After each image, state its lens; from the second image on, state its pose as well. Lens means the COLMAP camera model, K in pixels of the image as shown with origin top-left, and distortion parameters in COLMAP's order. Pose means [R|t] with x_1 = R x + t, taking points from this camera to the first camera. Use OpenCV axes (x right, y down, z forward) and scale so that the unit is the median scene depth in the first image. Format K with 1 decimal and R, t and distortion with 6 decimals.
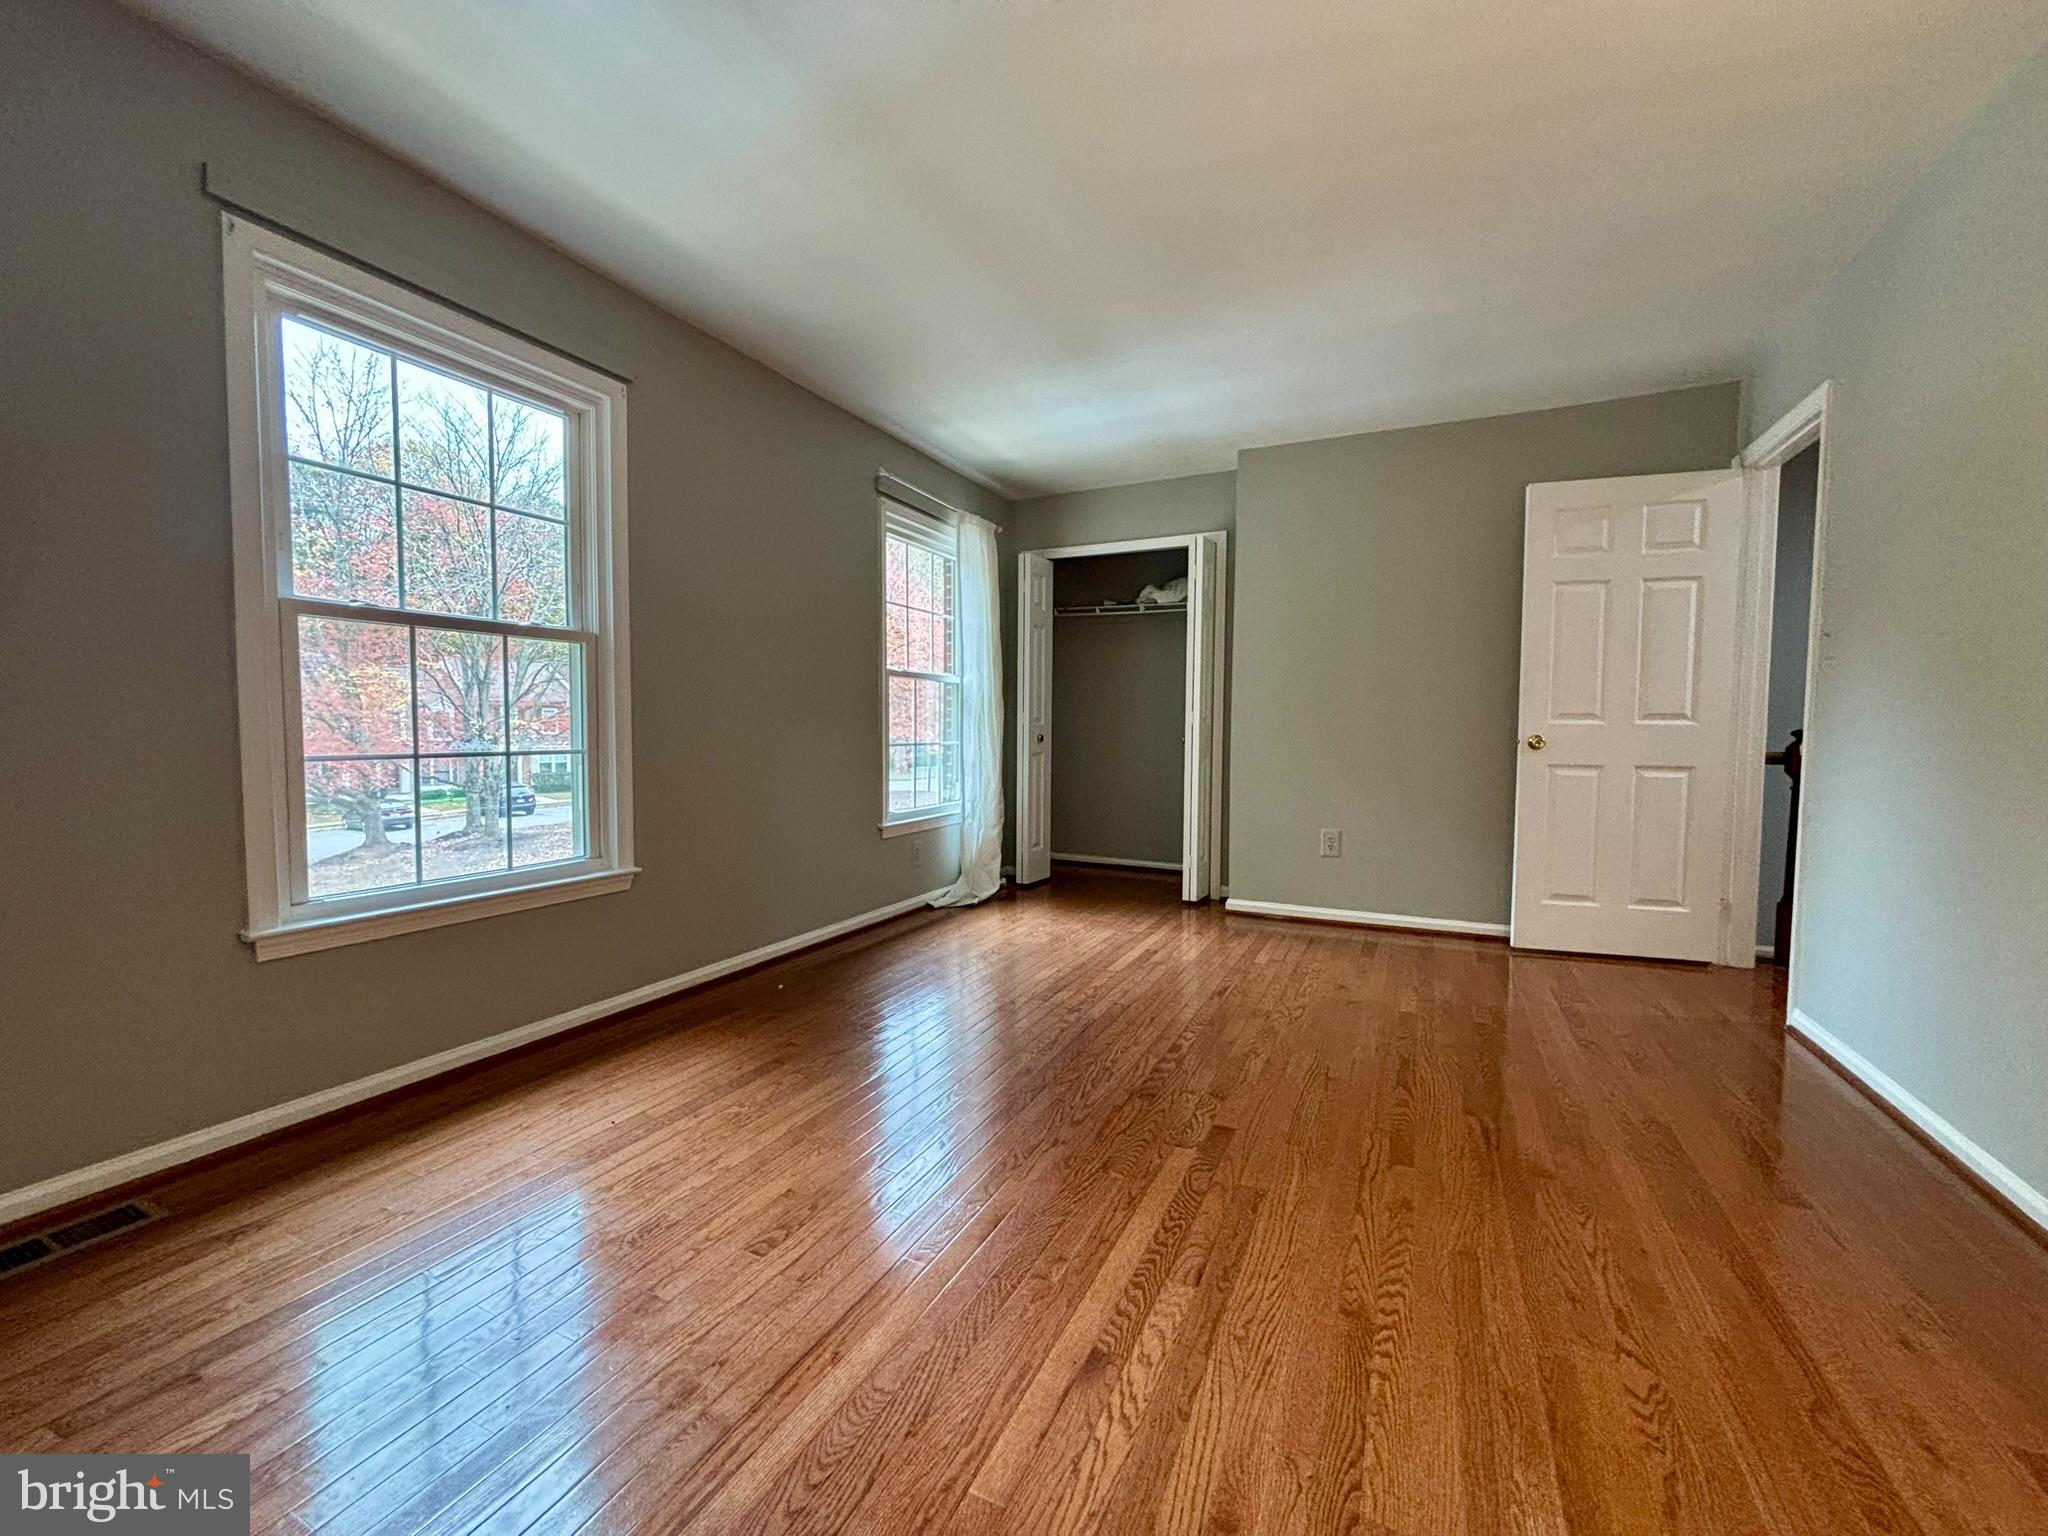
lens RADIAL K [[838.2, 0, 1024.0], [0, 838.2, 768.0], [0, 0, 1]] dist [0.027435, 0.000045]
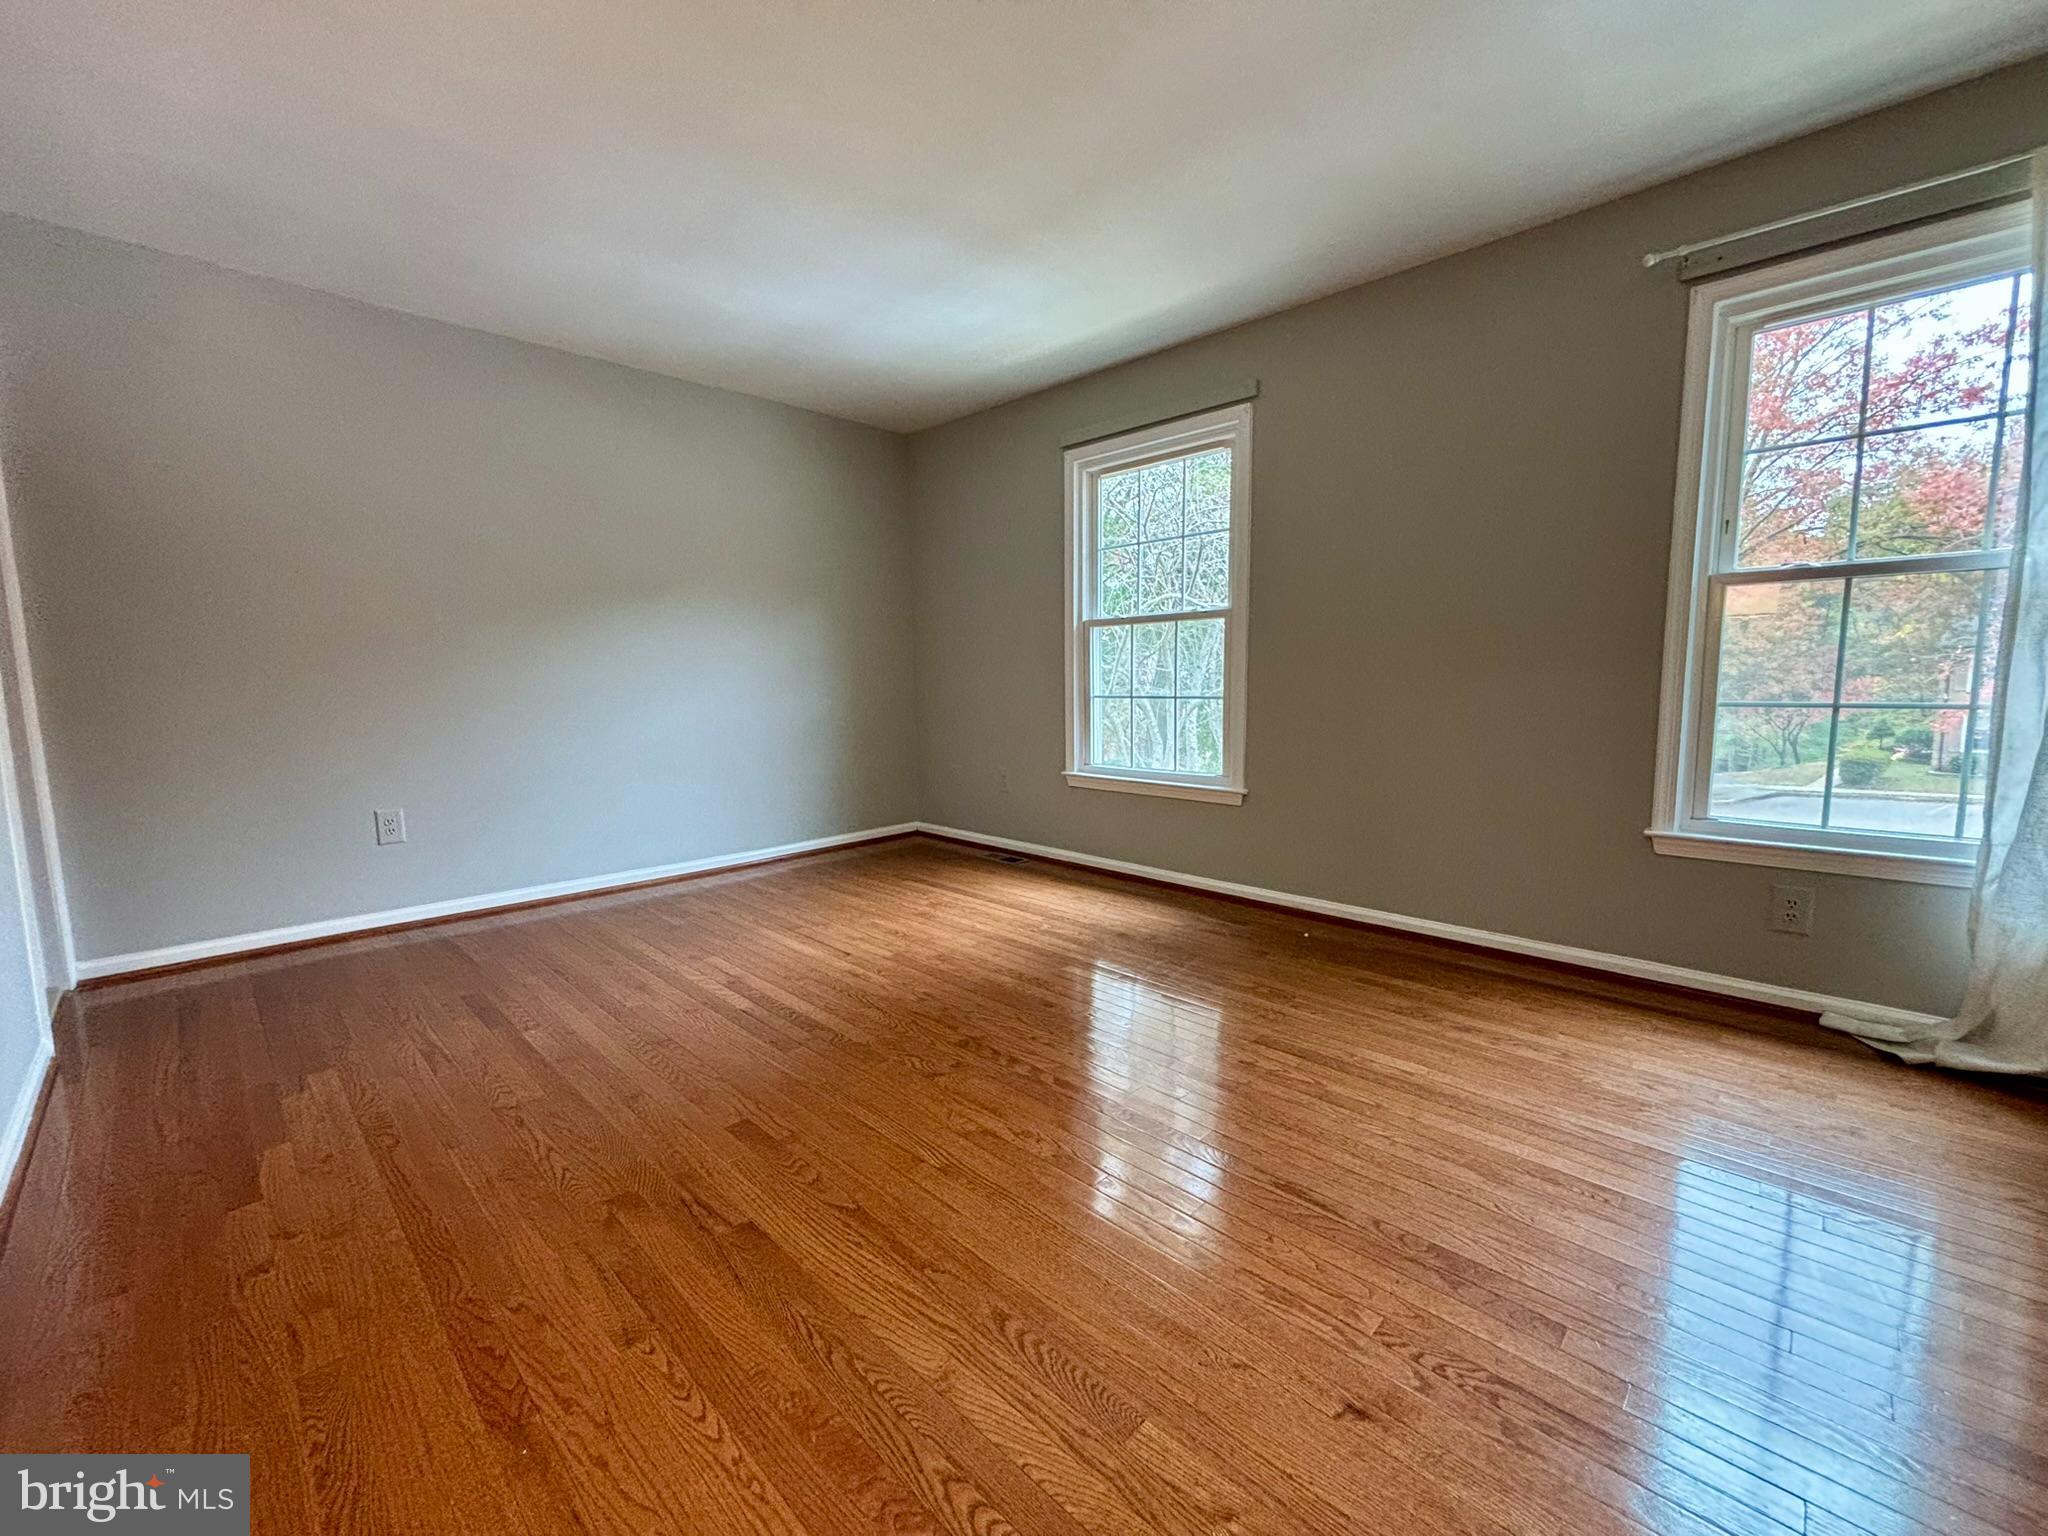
lens RADIAL K [[823.0, 0, 1024.0], [0, 823.0, 768.0], [0, 0, 1]] dist [0.011244, -0.000021]
pose [[-0.325629, 0.103101, -0.939860, 0.983241], [-0.037793, 0.991823, 0.121895, -0.065394], [0.944742, 0.075213, -0.319070, 1.302331]]
